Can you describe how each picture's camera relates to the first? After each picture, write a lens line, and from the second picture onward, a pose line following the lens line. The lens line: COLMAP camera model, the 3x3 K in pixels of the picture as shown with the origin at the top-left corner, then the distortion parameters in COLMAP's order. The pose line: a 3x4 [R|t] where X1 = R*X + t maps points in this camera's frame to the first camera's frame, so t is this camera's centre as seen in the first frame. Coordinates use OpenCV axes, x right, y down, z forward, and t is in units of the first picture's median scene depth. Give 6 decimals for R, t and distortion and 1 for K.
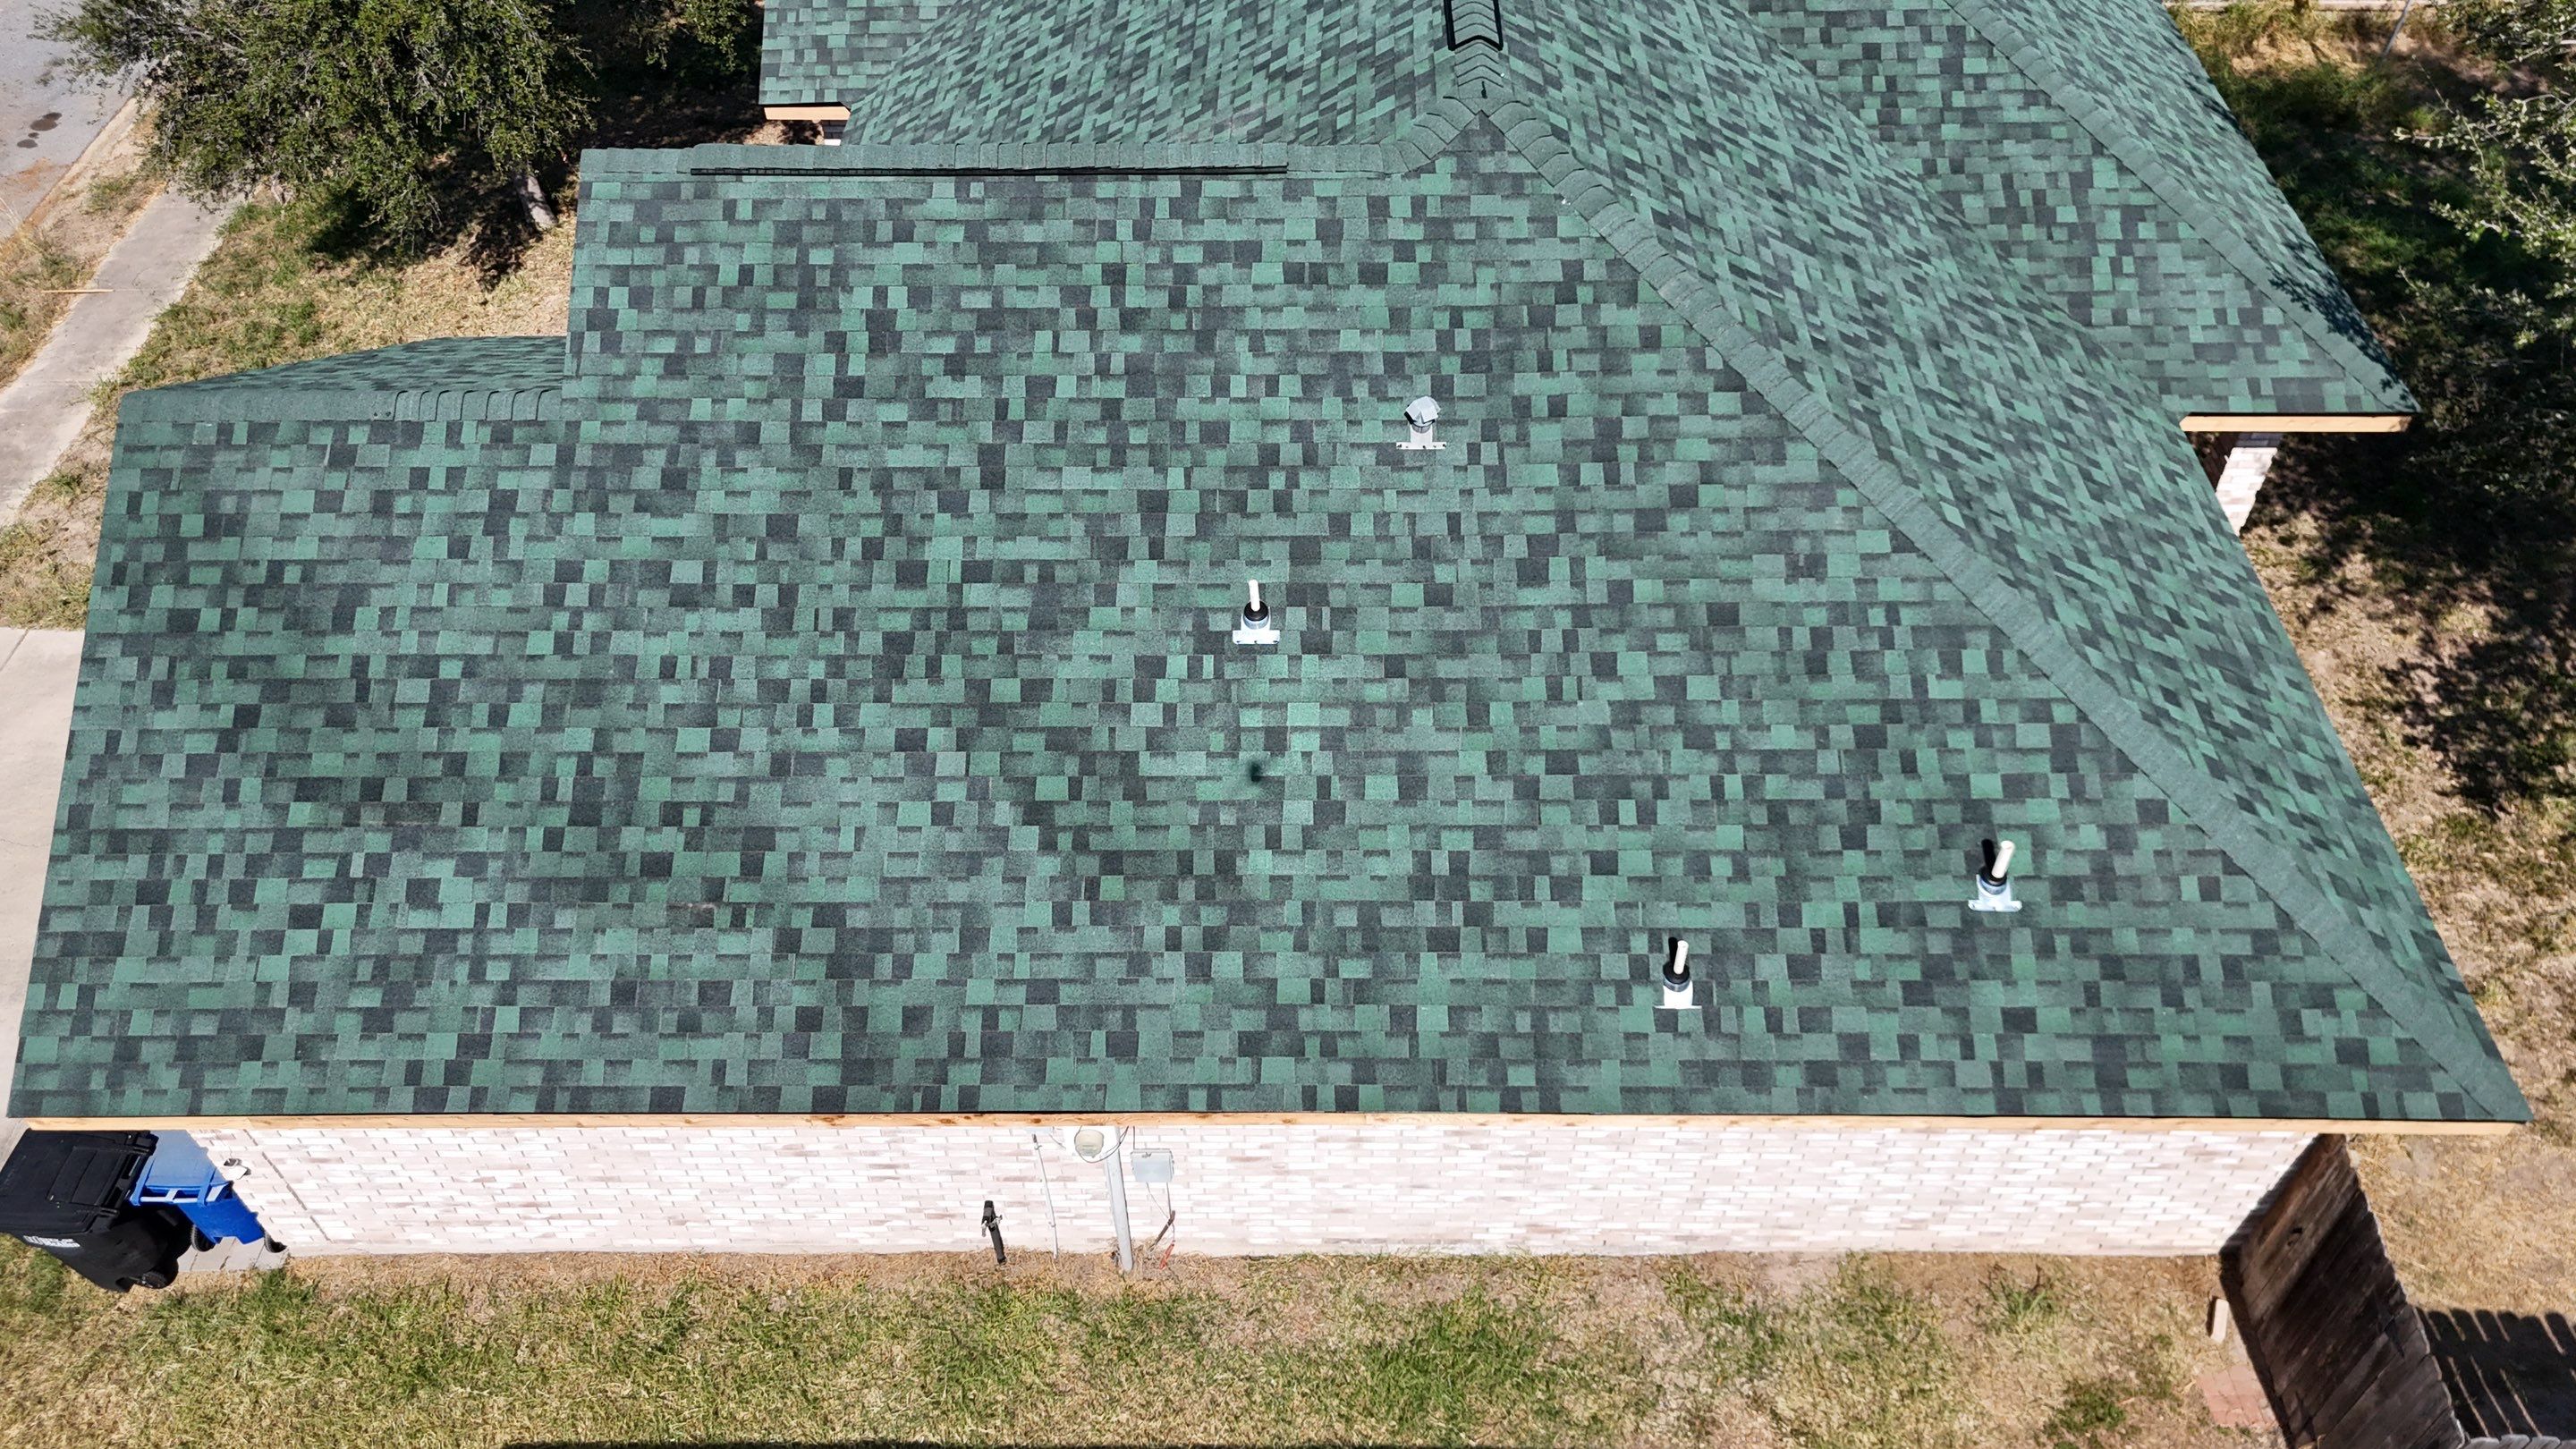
lens RADIAL K [[1896.9, 0, 1283.3], [0, 1896.9, 717.6], [0, 0, 1]] dist [0.118655, -0.189755]
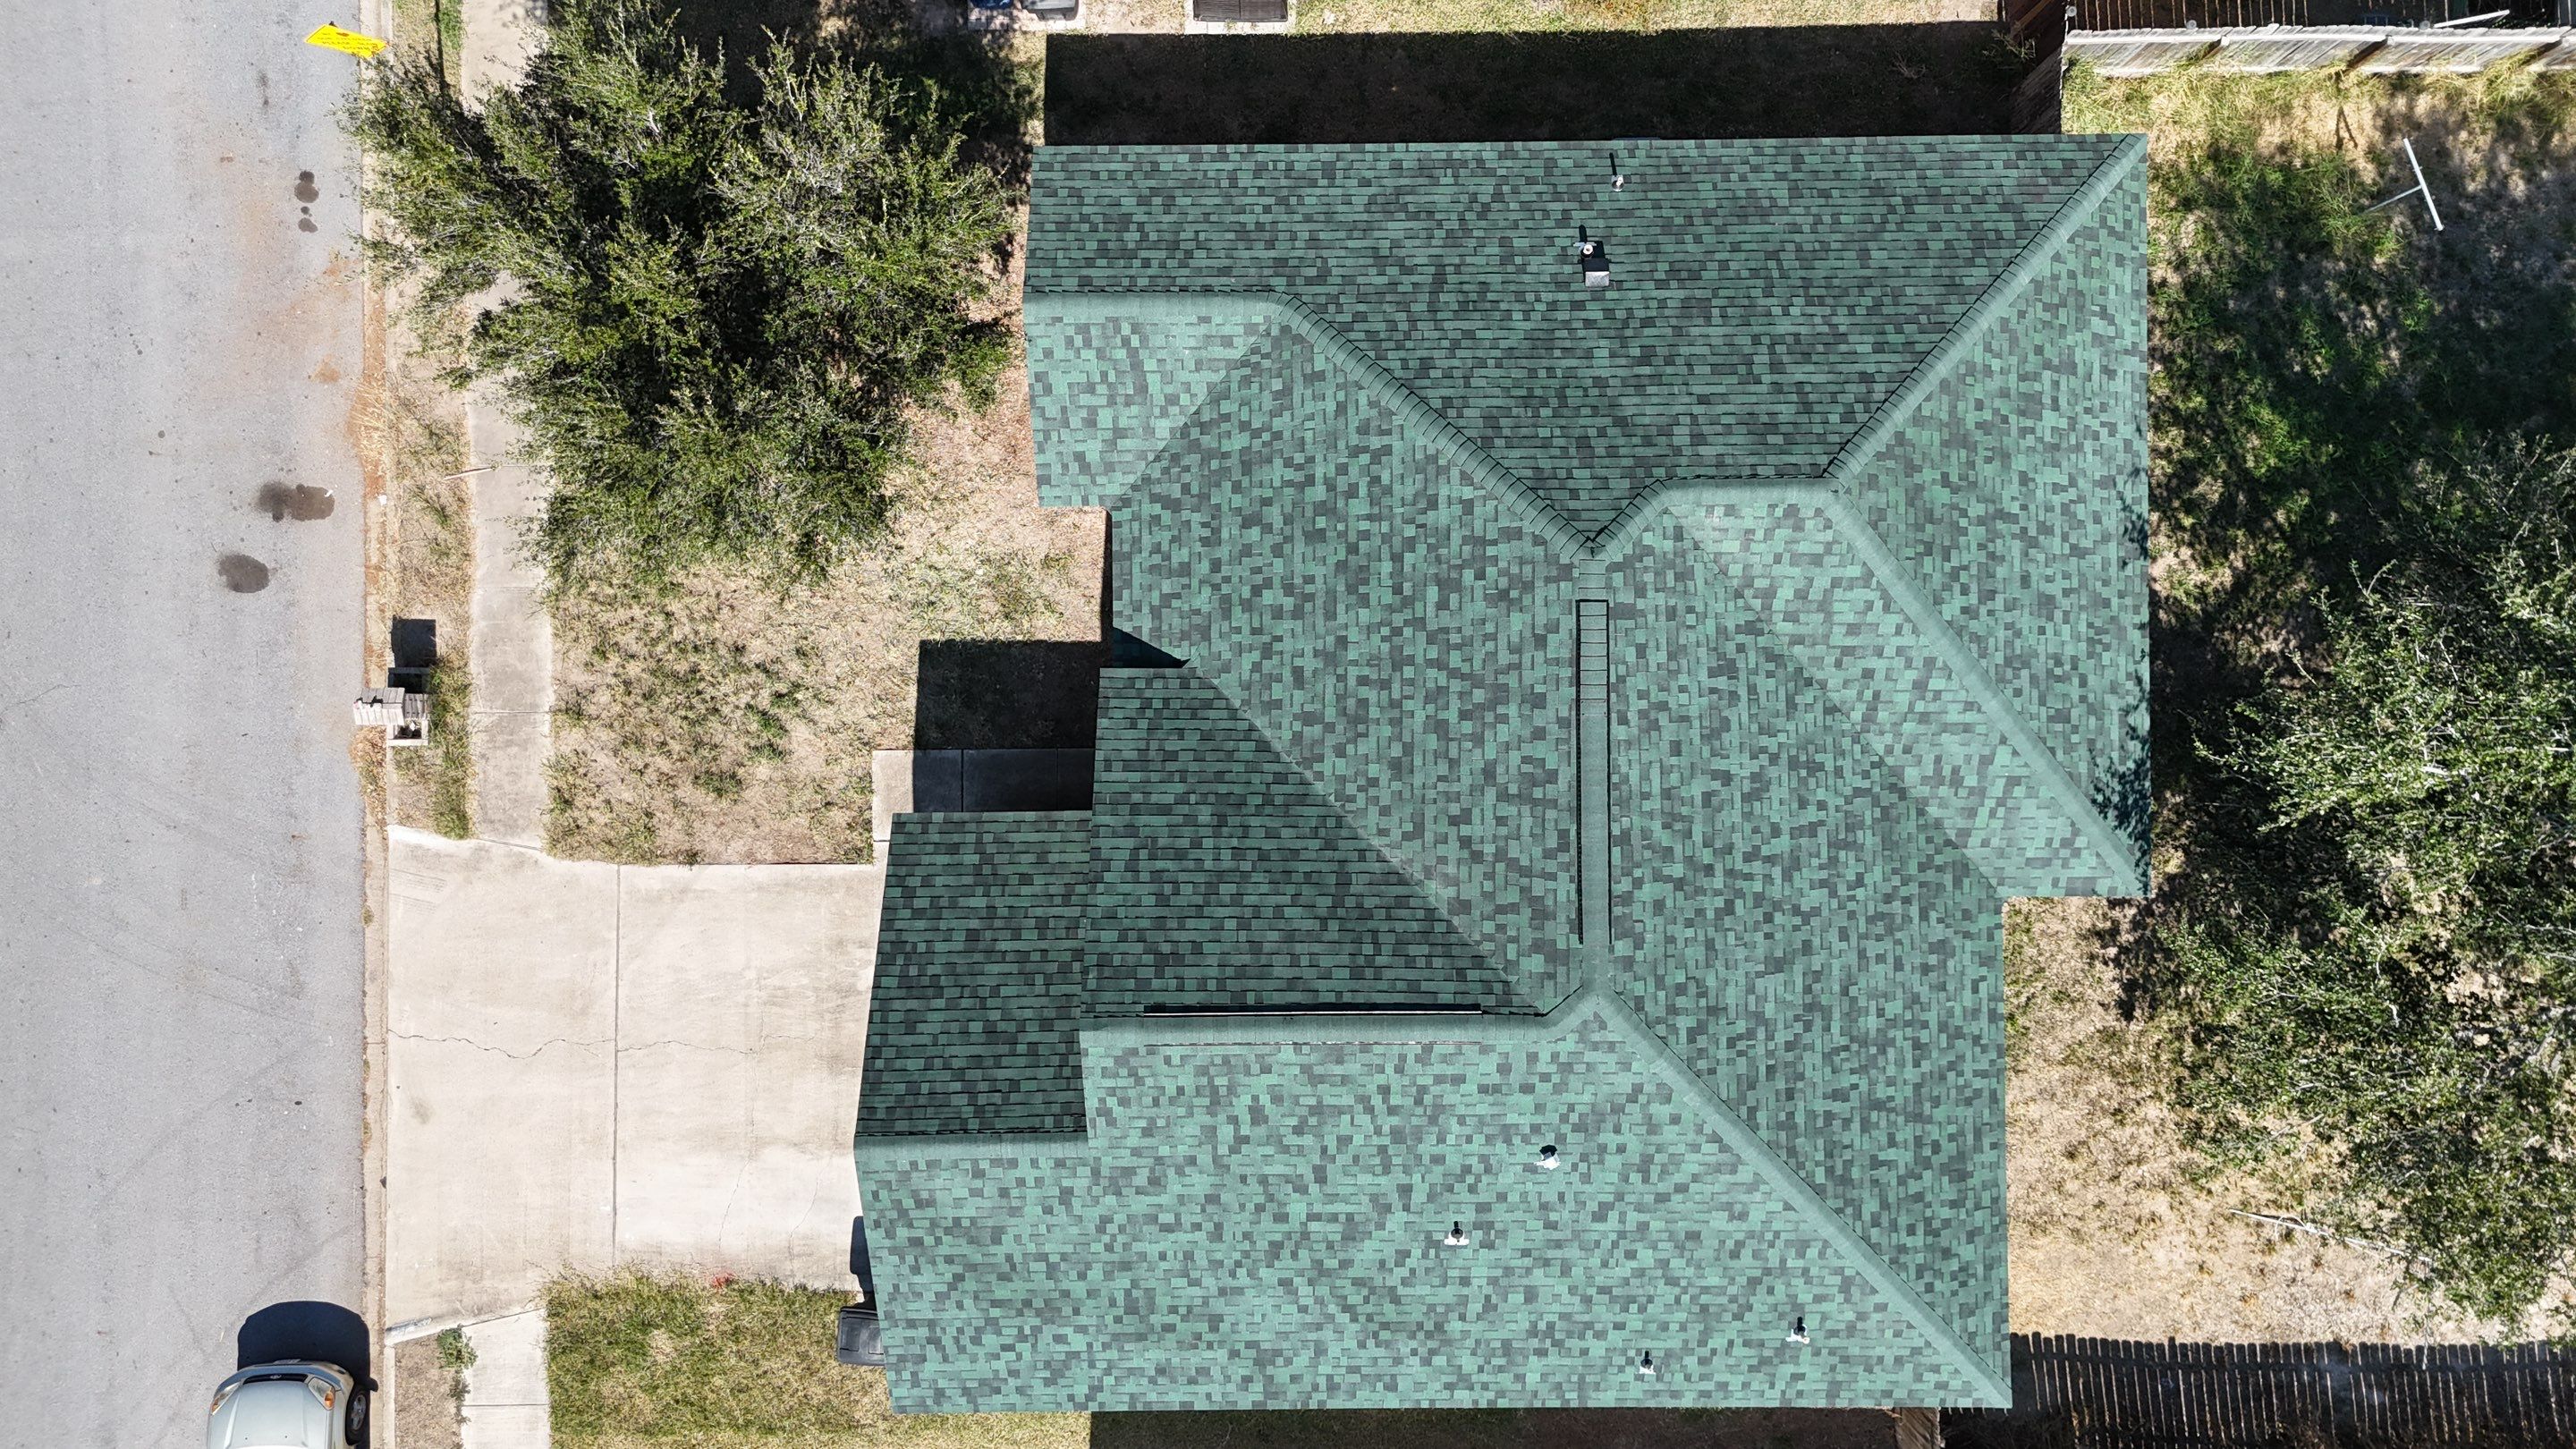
lens RADIAL K [[1931.5, 0, 1288.0], [0, 1931.5, 724.5], [0, 0, 1]] dist [0.085138, -0.078708]
pose [[0.999610, -0.022207, 0.016928, -0.211641], [0.004470, 0.725681, 0.688017, -1.820985], [-0.027563, -0.687673, 0.725497, -0.094106]]
